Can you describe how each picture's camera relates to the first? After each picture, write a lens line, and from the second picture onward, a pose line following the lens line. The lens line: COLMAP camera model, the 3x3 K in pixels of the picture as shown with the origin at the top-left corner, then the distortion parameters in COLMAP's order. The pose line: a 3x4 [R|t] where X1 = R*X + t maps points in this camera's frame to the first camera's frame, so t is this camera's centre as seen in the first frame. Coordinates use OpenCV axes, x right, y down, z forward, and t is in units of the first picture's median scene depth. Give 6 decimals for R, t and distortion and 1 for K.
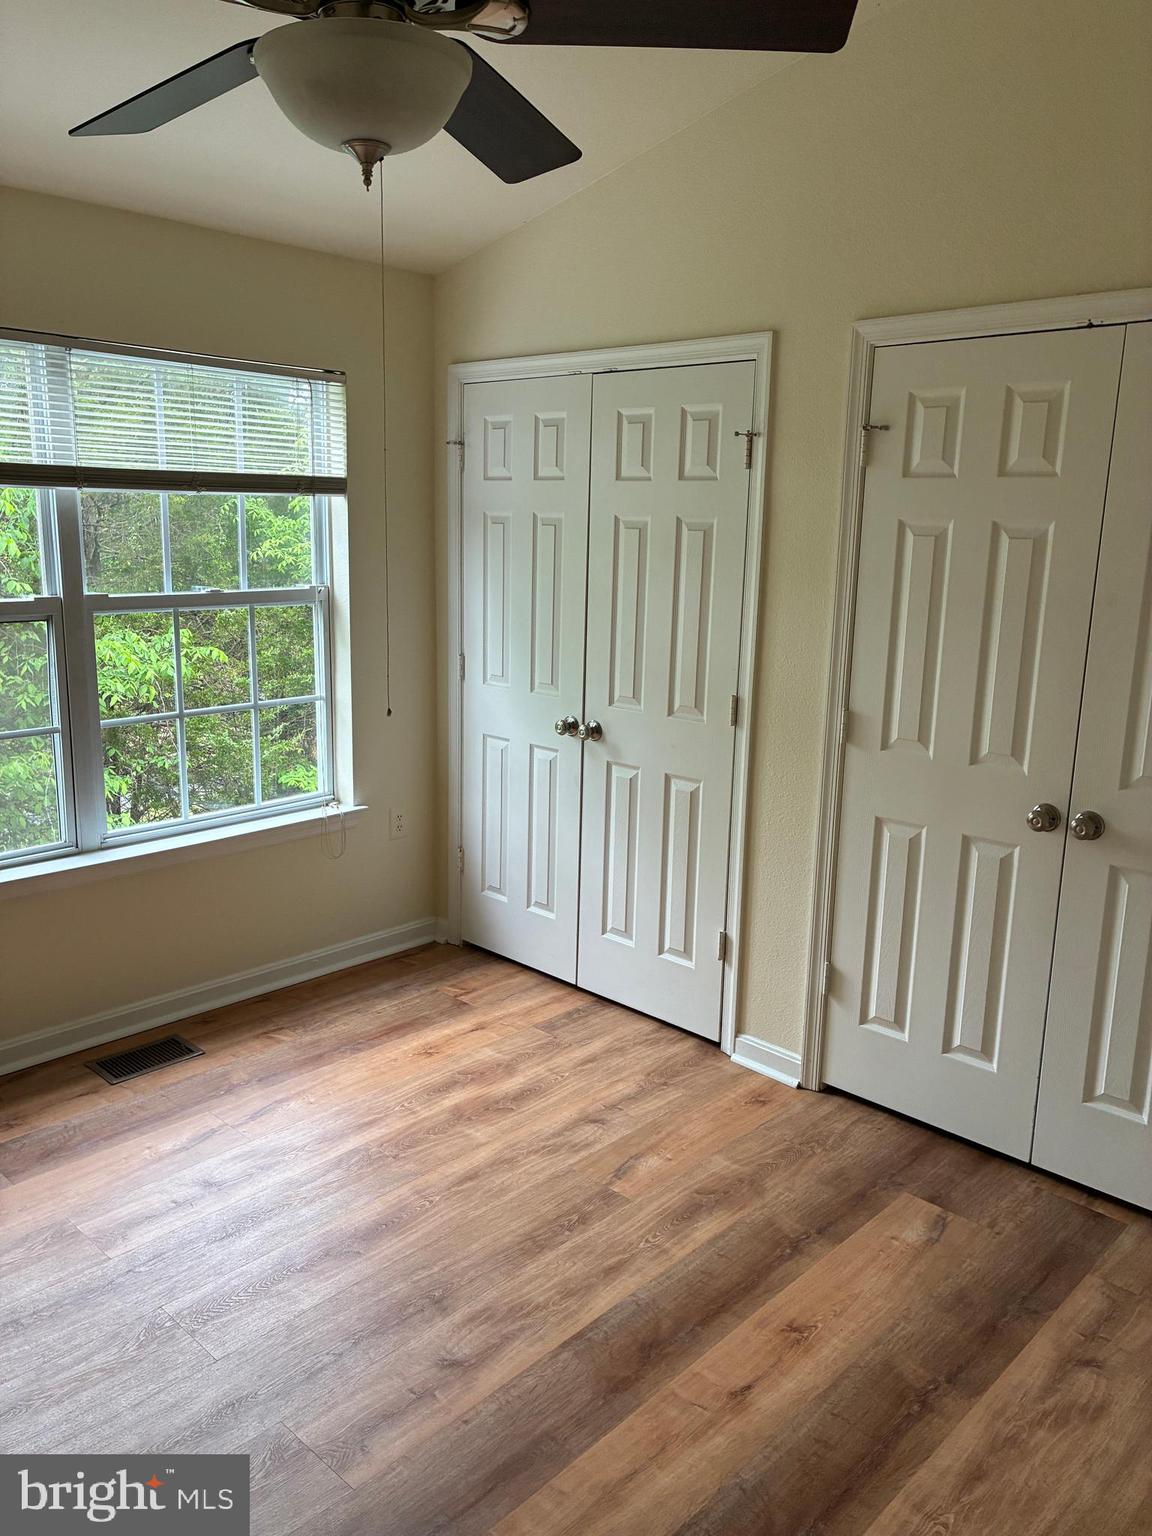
lens RADIAL K [[1159.2, 0, 569.9], [0, 1159.2, 763.8], [0, 0, 1]] dist [0.053935, -0.058221]
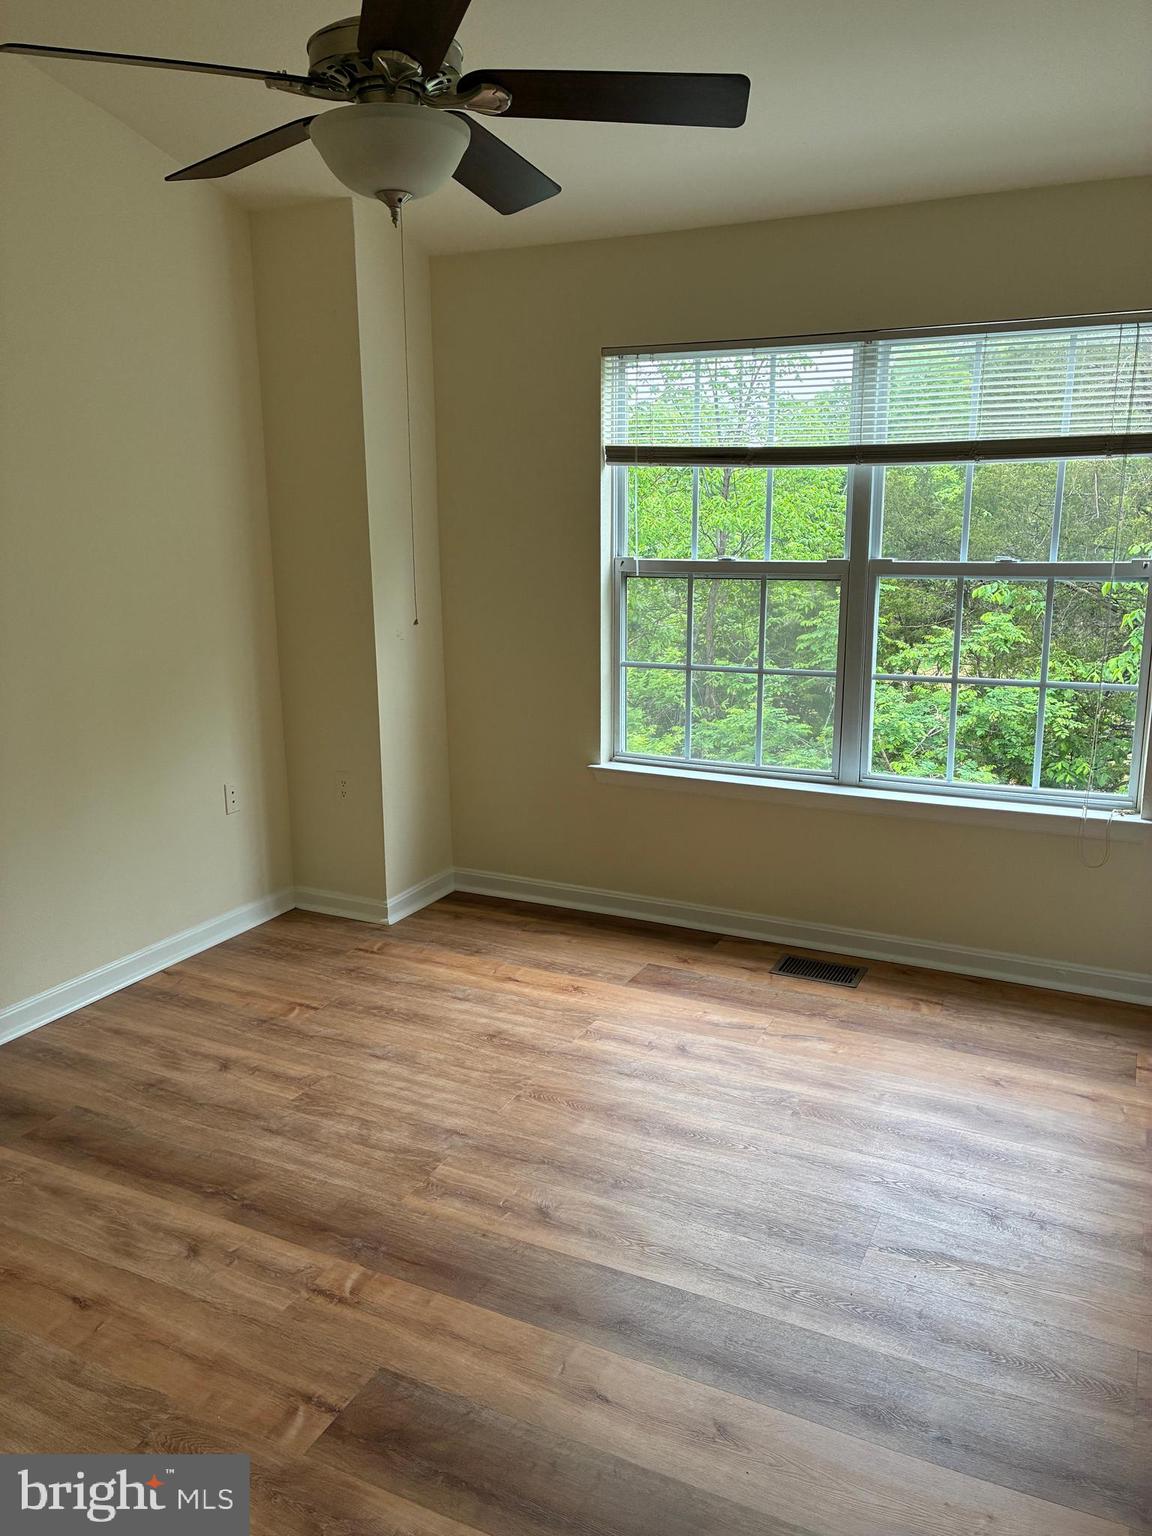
lens RADIAL K [[1159.2, 0, 569.9], [0, 1159.2, 763.8], [0, 0, 1]] dist [0.053935, -0.058221]
pose [[0.299177, 0.183368, -0.936413, 0.606536], [-0.182436, 0.974250, 0.132490, -0.049552], [0.936595, 0.131198, 0.324926, 0.400390]]
